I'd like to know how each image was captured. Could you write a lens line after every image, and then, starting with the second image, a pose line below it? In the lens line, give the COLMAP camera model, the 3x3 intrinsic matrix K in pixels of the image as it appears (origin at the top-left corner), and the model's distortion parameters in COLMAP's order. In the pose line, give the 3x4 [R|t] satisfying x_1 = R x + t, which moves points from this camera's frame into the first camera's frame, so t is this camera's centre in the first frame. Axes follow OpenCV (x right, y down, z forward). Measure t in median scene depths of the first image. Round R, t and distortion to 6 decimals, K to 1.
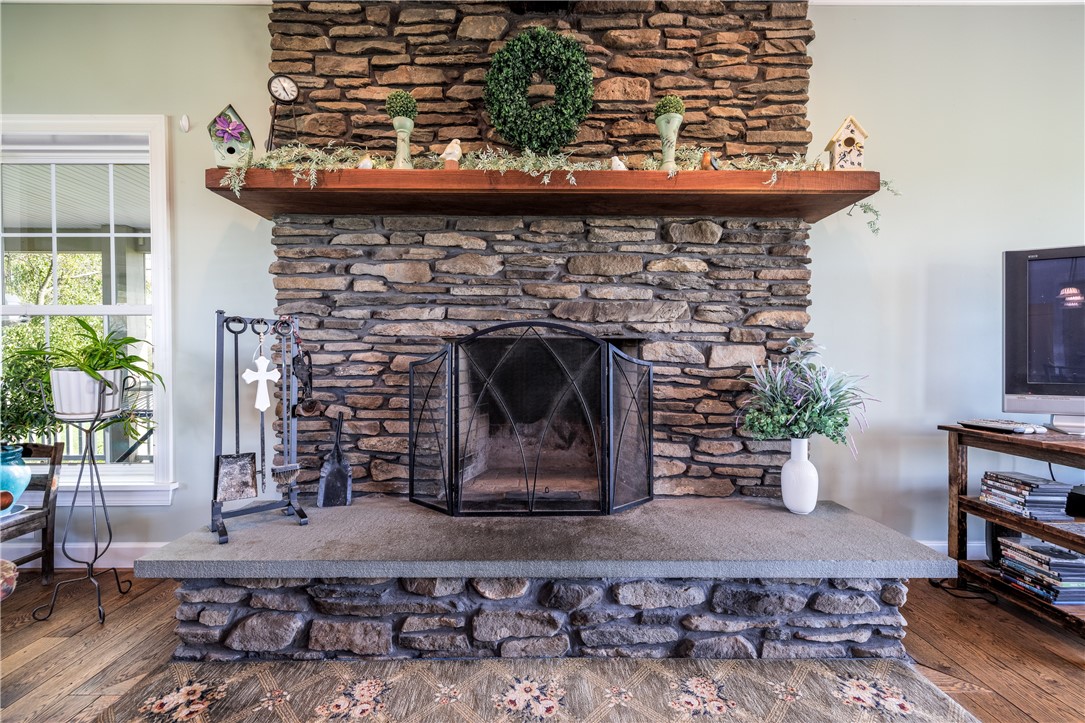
lens RADIAL K [[454.6, 0, 538.8], [0, 454.6, 360.2], [0, 0, 1]] dist [0.003460, 0.000118]
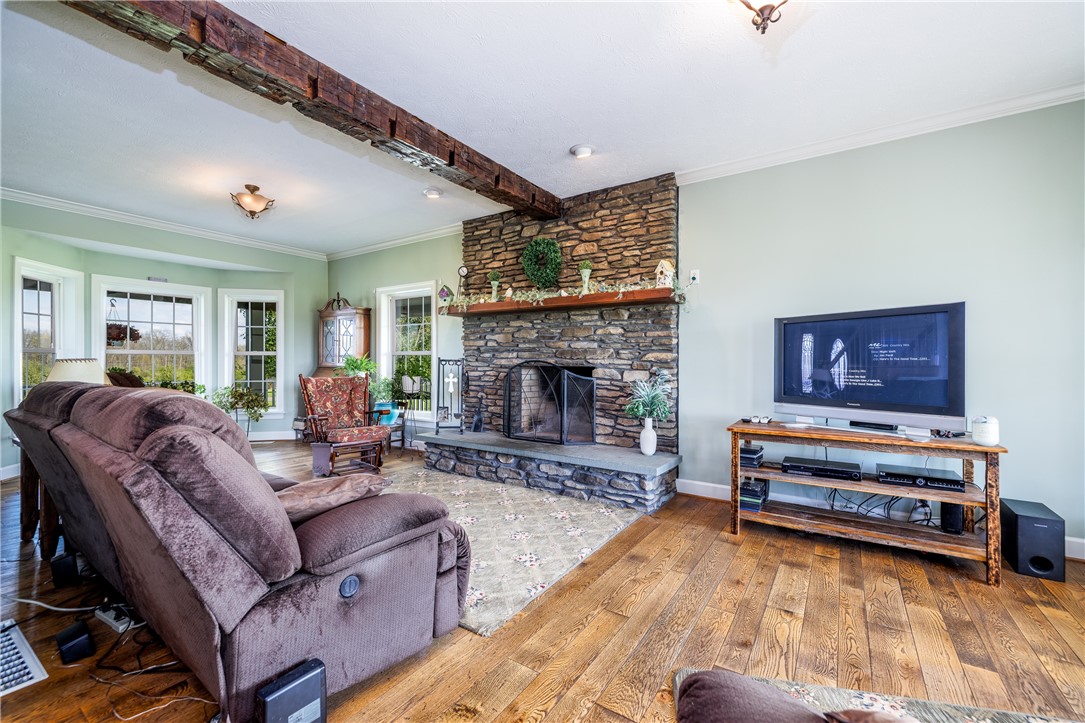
lens RADIAL K [[454.6, 0, 538.8], [0, 454.6, 360.6], [0, 0, 1]] dist [0.003460, 0.000118]
pose [[0.826452, 0.001808, -0.563004, 1.203821], [-0.009557, 0.999896, -0.010818, -0.051248], [0.562926, 0.014322, 0.826383, -0.863136]]
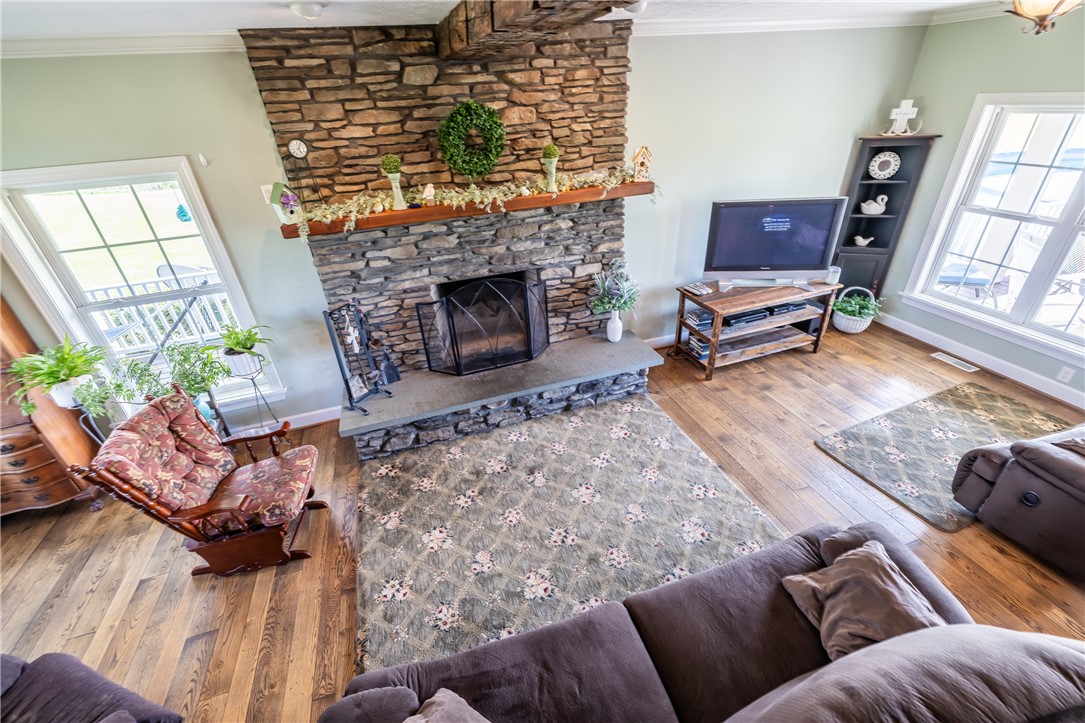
lens RADIAL K [[454.6, 0, 538.2], [0, 454.6, 360.2], [0, 0, 1]] dist [0.003460, 0.000118]
pose [[0.950997, -0.200490, 0.235391, -0.287871], [0.058999, 0.864963, 0.498356, -0.647171], [-0.303520, -0.460047, 0.834406, -0.704394]]
